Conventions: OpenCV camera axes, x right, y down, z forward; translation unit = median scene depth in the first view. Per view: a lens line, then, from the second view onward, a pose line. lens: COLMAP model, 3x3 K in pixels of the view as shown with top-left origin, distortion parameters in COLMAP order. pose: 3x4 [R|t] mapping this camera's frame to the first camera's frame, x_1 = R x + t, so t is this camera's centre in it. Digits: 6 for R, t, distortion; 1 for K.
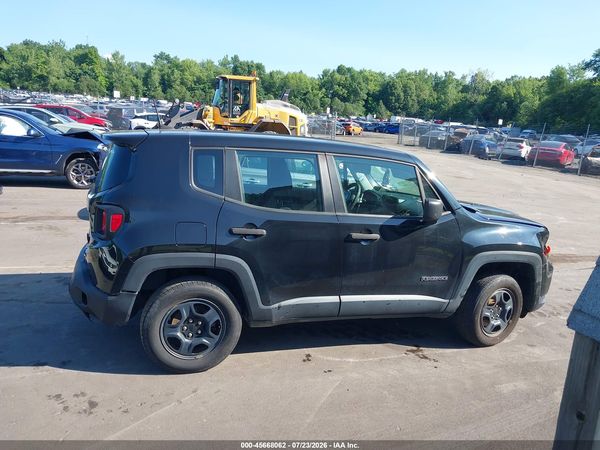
lens RADIAL K [[475.8, 0, 293.9], [0, 475.8, 229.0], [0, 0, 1]] dist [0.013415, -0.016951]
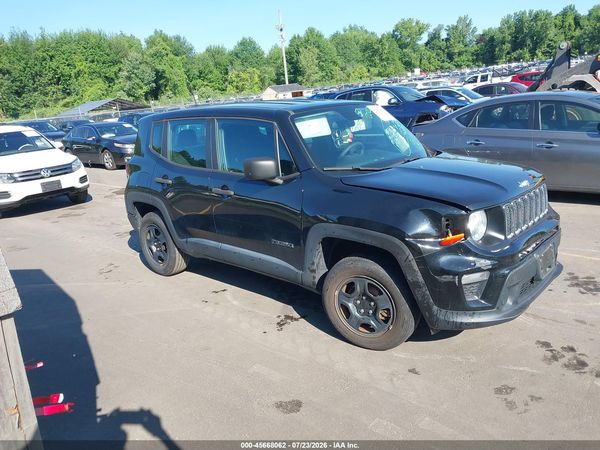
lens RADIAL K [[475.8, 0, 296.3], [0, 475.8, 221.9], [0, 0, 1]] dist [0.013415, -0.016951]
pose [[0.475713, 0.110916, -0.872579, 1.121266], [-0.064230, 0.993750, 0.091302, -0.038615], [0.877252, 0.012613, 0.479864, 0.529899]]
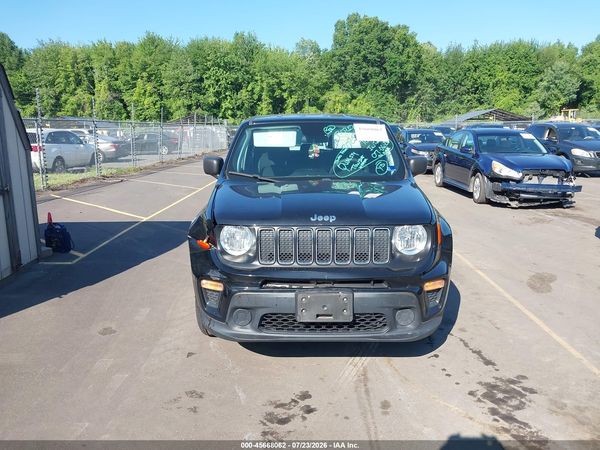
lens RADIAL K [[475.8, 0, 298.5], [0, 475.8, 222.2], [0, 0, 1]] dist [0.013415, -0.016951]
pose [[-0.307354, 0.116813, -0.944398, 1.297403], [-0.206901, 0.960492, 0.186140, -0.174253], [0.928830, 0.252608, -0.271042, 1.422744]]
